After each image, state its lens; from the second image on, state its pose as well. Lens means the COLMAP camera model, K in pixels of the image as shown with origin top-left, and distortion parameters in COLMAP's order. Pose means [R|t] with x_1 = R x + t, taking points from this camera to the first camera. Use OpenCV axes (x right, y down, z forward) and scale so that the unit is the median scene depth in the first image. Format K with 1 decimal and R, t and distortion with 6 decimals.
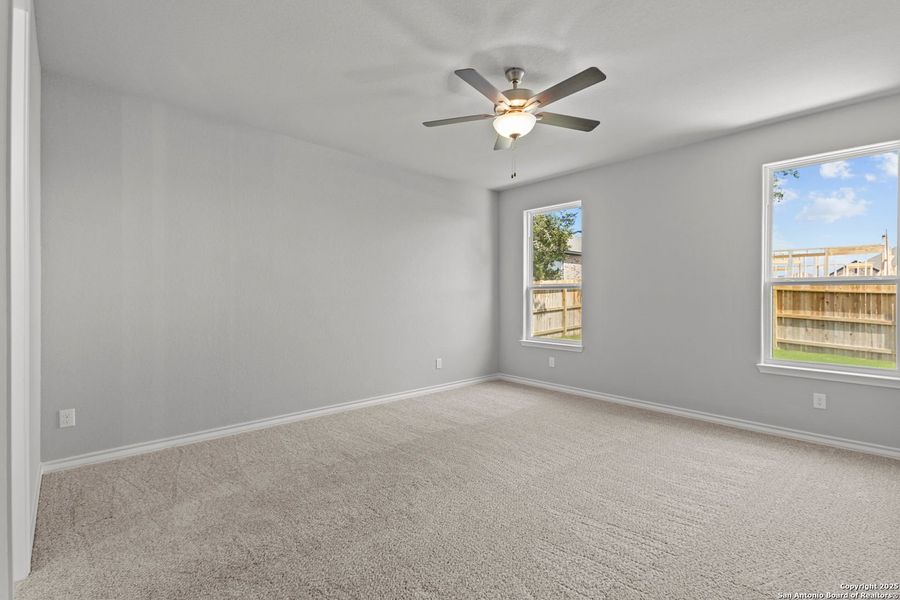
lens RADIAL K [[423.8, 0, 449.8], [0, 423.8, 296.5], [0, 0, 1]] dist [0.000190, 0.000066]
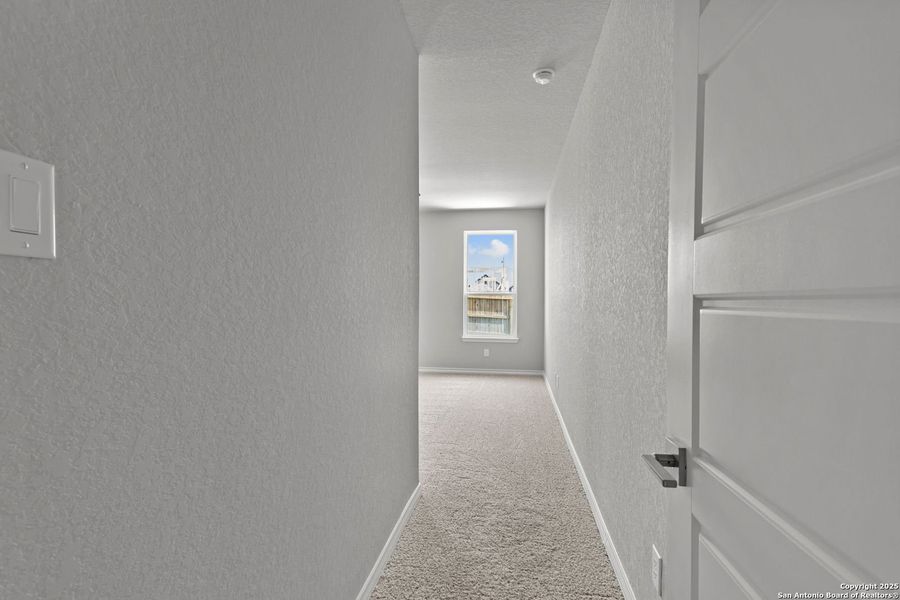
lens RADIAL K [[423.8, 0, 449.8], [0, 423.8, 296.5], [0, 0, 1]] dist [0.000190, 0.000066]
pose [[0.778193, 0.006915, 0.627988, -0.153408], [0.000150, 0.999937, -0.011196, 0.000175], [-0.628026, 0.008807, 0.778143, -0.133471]]
